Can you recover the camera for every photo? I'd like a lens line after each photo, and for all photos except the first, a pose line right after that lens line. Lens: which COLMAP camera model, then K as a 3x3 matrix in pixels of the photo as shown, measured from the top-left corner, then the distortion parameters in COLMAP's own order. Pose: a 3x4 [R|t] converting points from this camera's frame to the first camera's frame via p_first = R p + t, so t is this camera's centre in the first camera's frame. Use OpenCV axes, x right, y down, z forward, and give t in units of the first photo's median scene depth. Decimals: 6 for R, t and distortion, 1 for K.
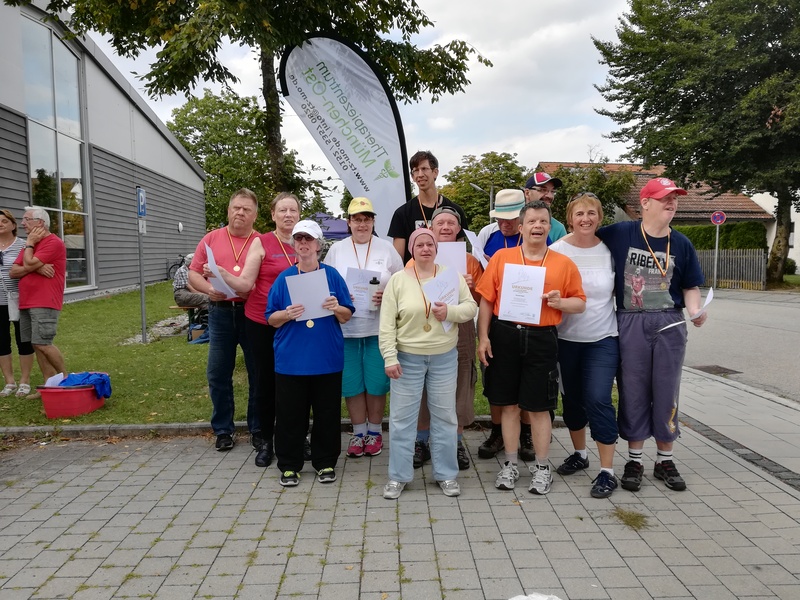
lens RADIAL K [[625.9, 0, 398.7], [0, 625.9, 296.8], [0, 0, 1]] dist [0.057538, -0.072586]
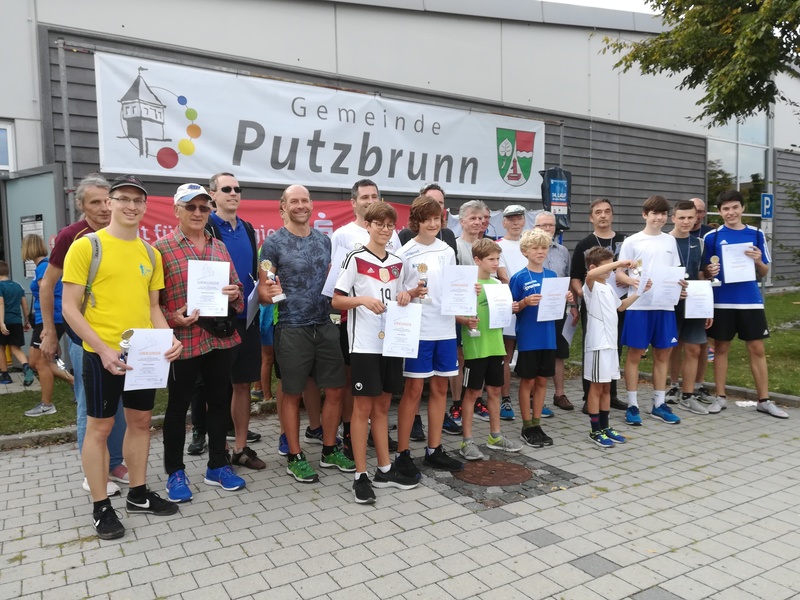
lens RADIAL K [[625.6, 0, 401.5], [0, 625.6, 302.1], [0, 0, 1]] dist [0.061367, -0.083035]
pose [[0.501783, 0.055892, -0.863186, 0.800796], [-0.051744, 0.998063, 0.034546, 0.034426], [0.863445, 0.027331, 0.503703, -0.307999]]
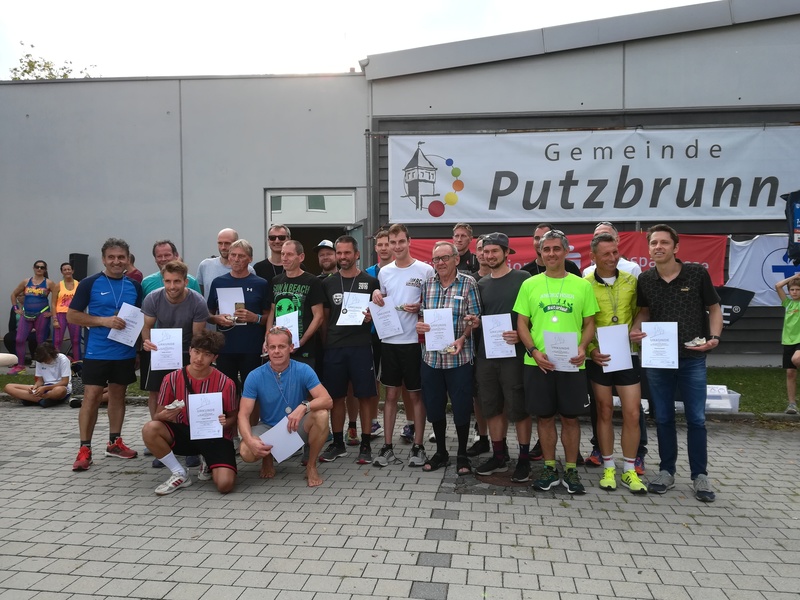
lens RADIAL K [[625.6, 0, 401.5], [0, 625.6, 302.1], [0, 0, 1]] dist [0.061367, -0.083035]
pose [[-0.147940, 0.030001, -0.988541, 1.321756], [-0.070486, 0.996678, 0.040797, -0.043574], [0.986481, 0.075713, -0.145333, 0.446557]]
